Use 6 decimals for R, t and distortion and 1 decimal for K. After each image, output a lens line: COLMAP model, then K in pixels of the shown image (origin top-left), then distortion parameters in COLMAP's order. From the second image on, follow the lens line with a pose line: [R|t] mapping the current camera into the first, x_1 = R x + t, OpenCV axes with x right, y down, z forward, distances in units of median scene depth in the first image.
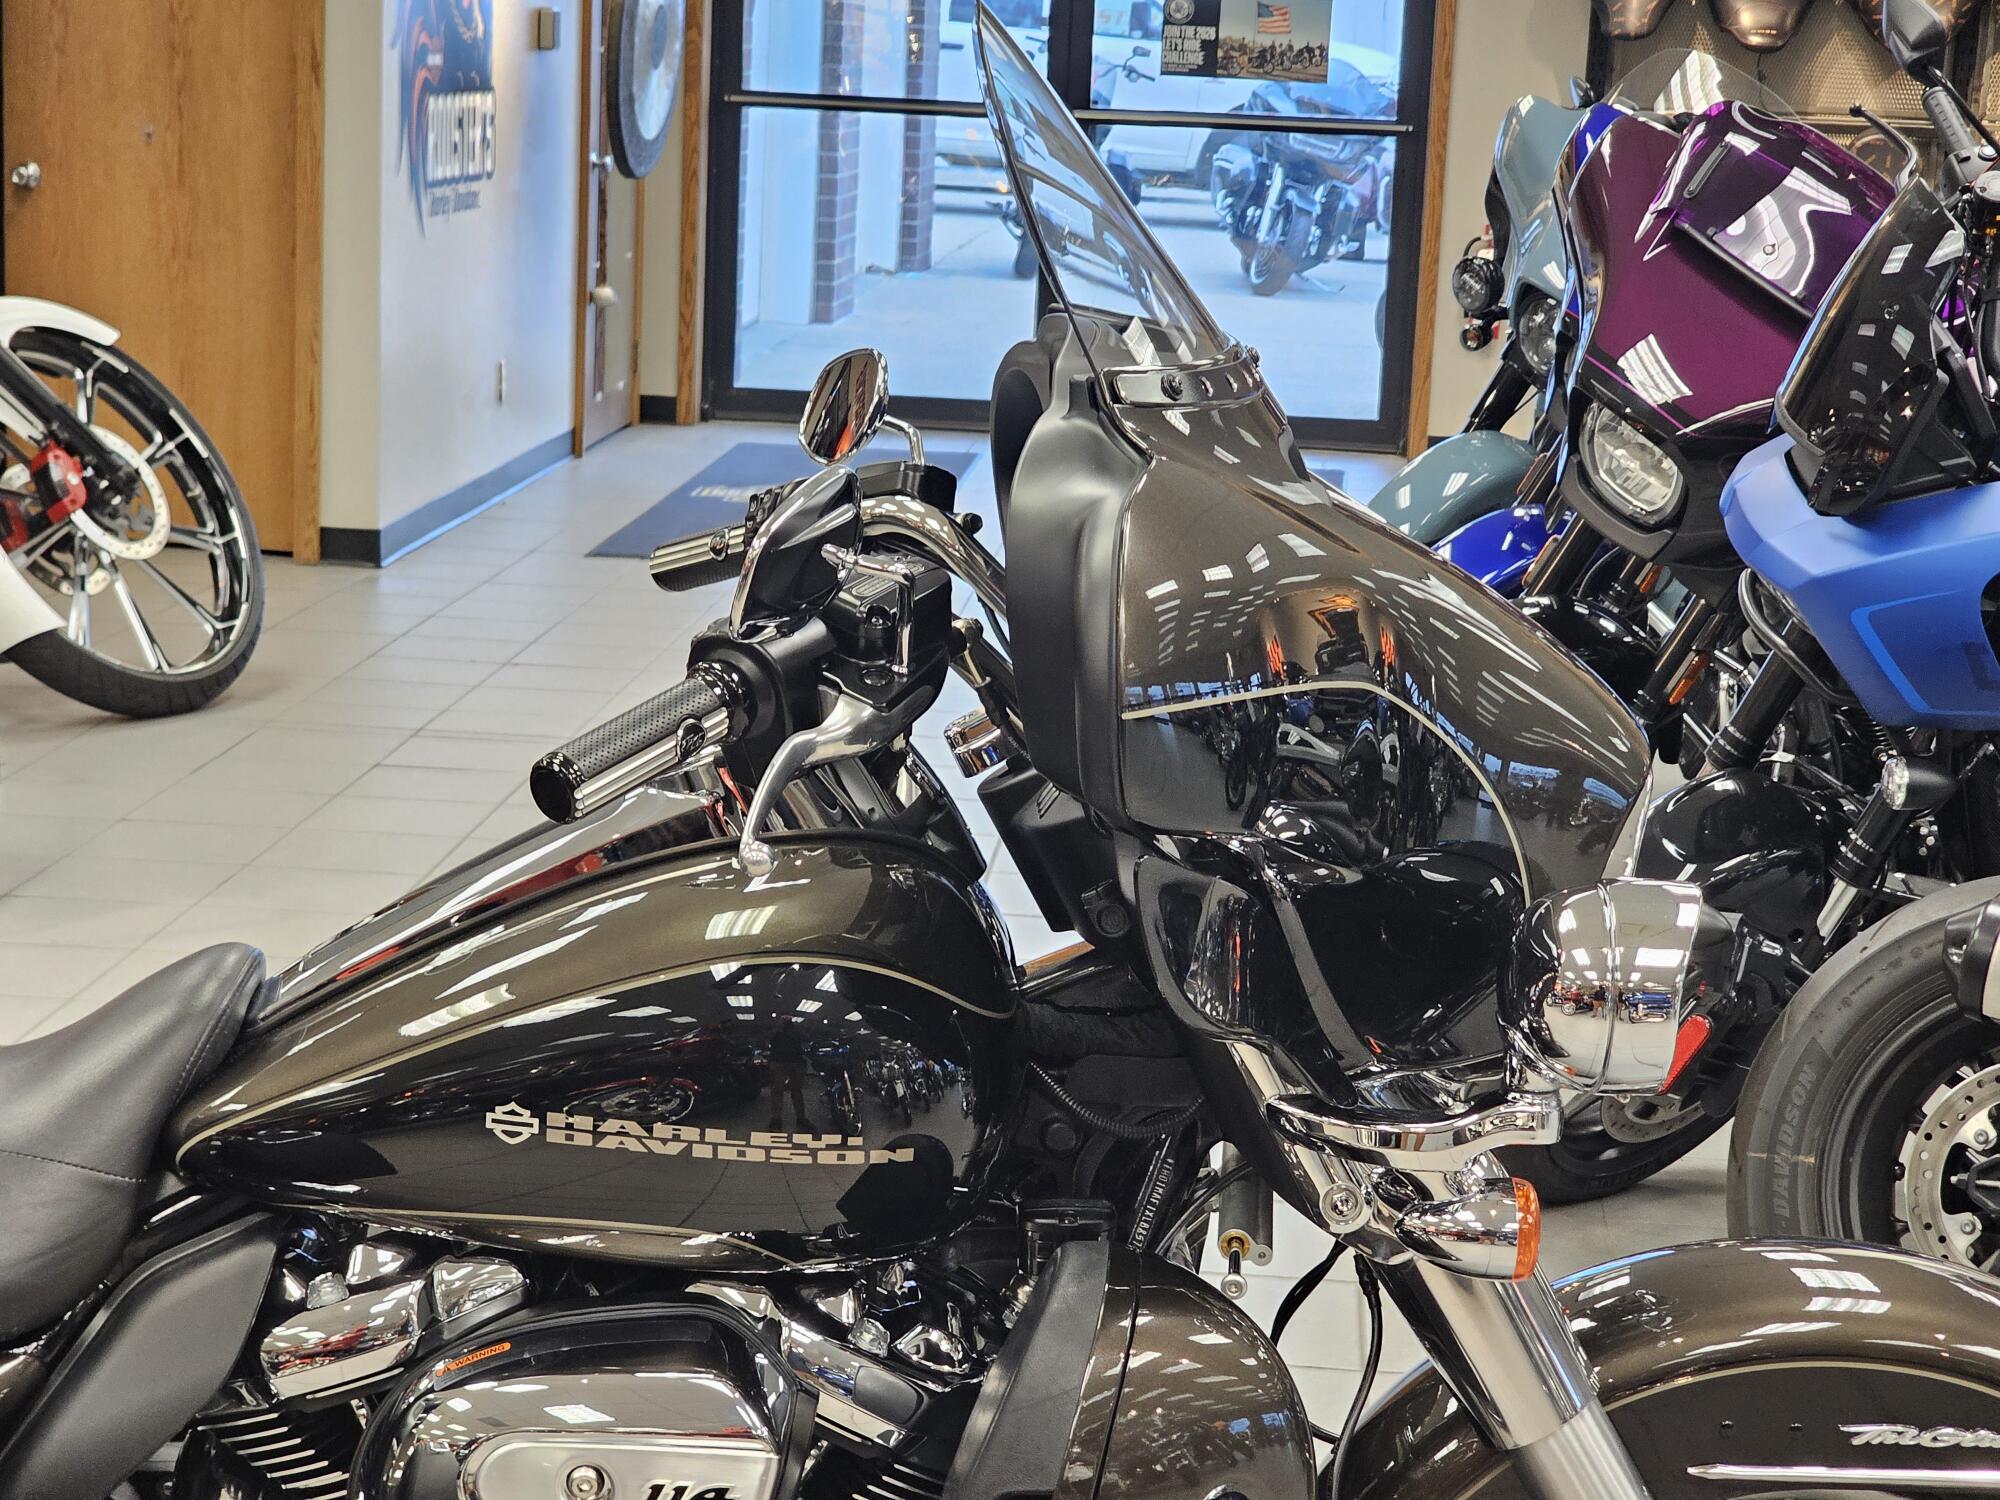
lens RADIAL K [[3857.6, 0, 992.0], [0, 3857.6, 844.1], [0, 0, 1]] dist [0.063088, 0.000000]
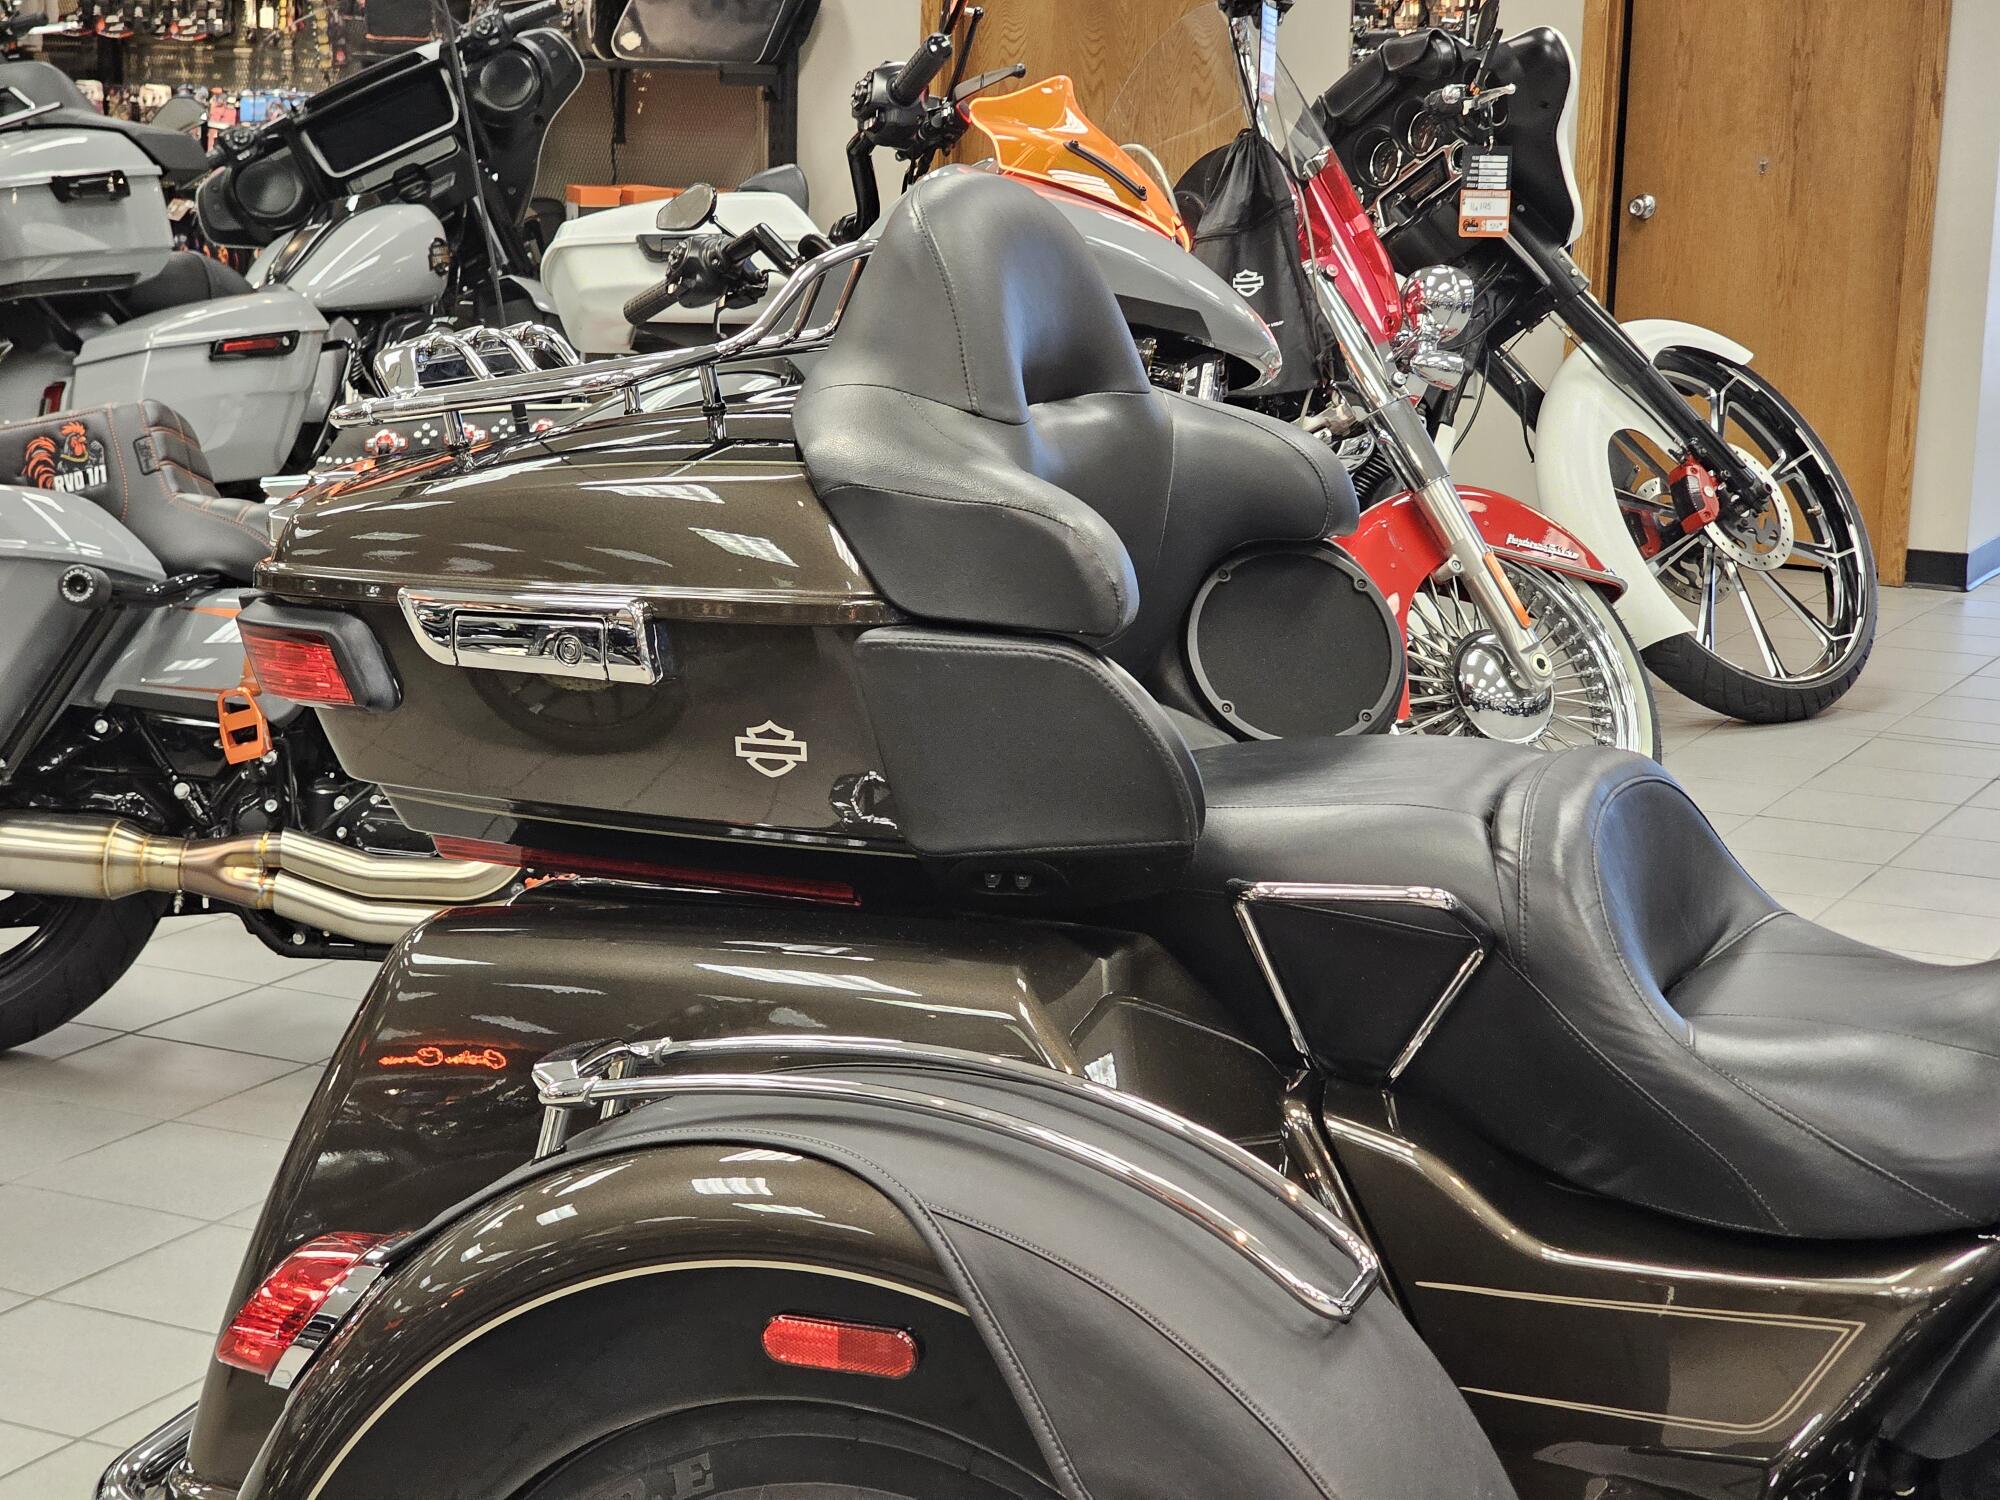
lens RADIAL K [[3857.6, 0, 991.8], [0, 3857.6, 756.6], [0, 0, 1]] dist [0.063088, 0.000000]
pose [[0.931182, 0.051659, -0.360877, -0.122577], [-0.063125, 0.997804, -0.020050, 0.032991], [0.359049, 0.041451, 0.932398, -0.125947]]
